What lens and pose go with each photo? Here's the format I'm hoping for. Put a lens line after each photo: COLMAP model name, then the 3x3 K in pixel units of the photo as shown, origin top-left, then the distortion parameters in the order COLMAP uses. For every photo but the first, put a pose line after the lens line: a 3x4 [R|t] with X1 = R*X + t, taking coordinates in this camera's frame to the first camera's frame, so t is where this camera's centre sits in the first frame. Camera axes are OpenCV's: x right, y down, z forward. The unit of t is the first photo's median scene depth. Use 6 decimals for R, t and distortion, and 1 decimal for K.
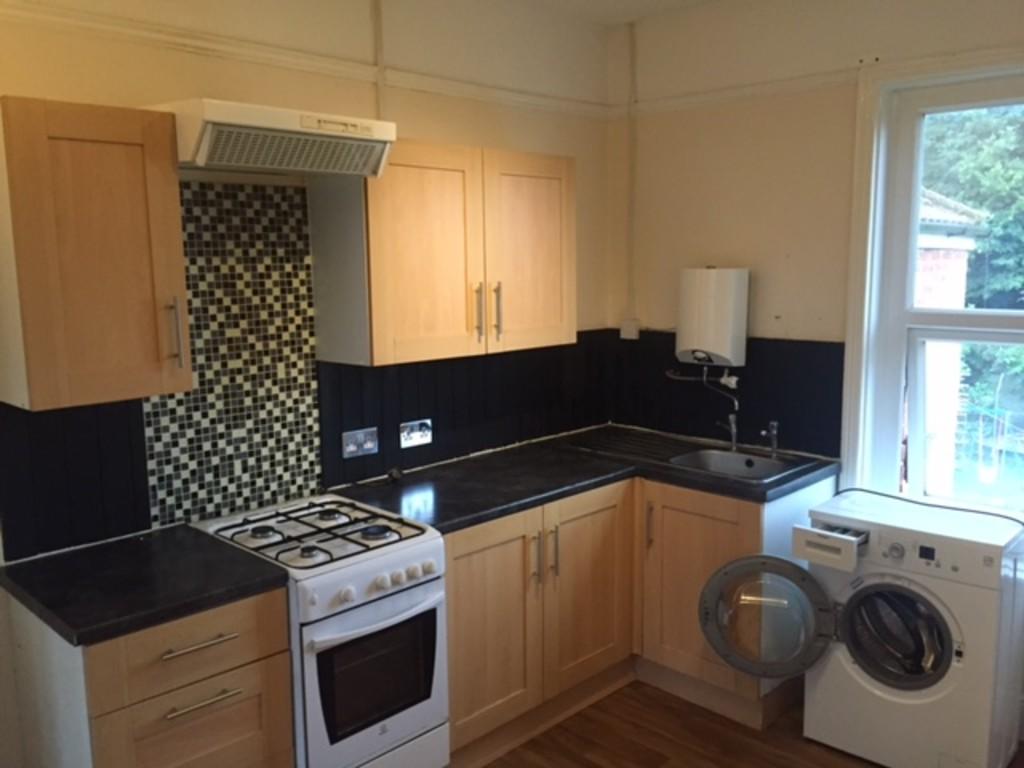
lens RADIAL K [[860.2, 0, 512.0], [0, 860.2, 384.0], [0, 0, 1]] dist [0.005610, 0.004251]
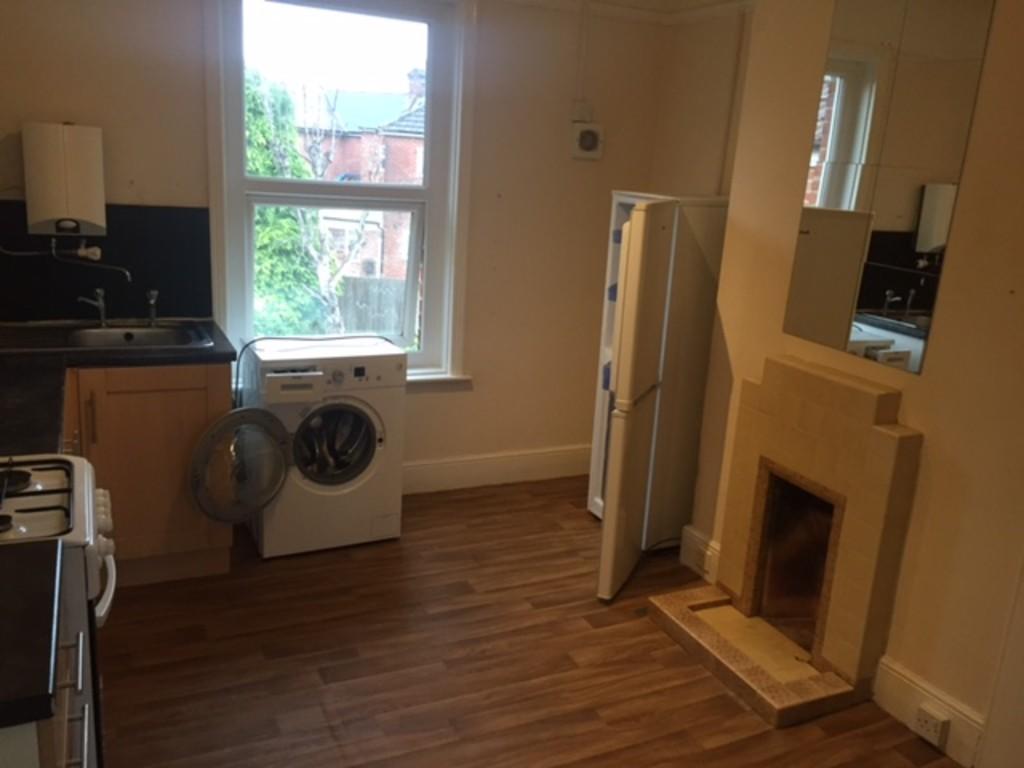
lens RADIAL K [[860.2, 0, 512.0], [0, 860.2, 384.0], [0, 0, 1]] dist [0.005610, 0.004251]
pose [[0.337455, -0.202490, 0.919305, -0.513887], [0.064387, 0.979268, 0.192062, -0.015018], [-0.939137, -0.005621, 0.343497, 0.281670]]
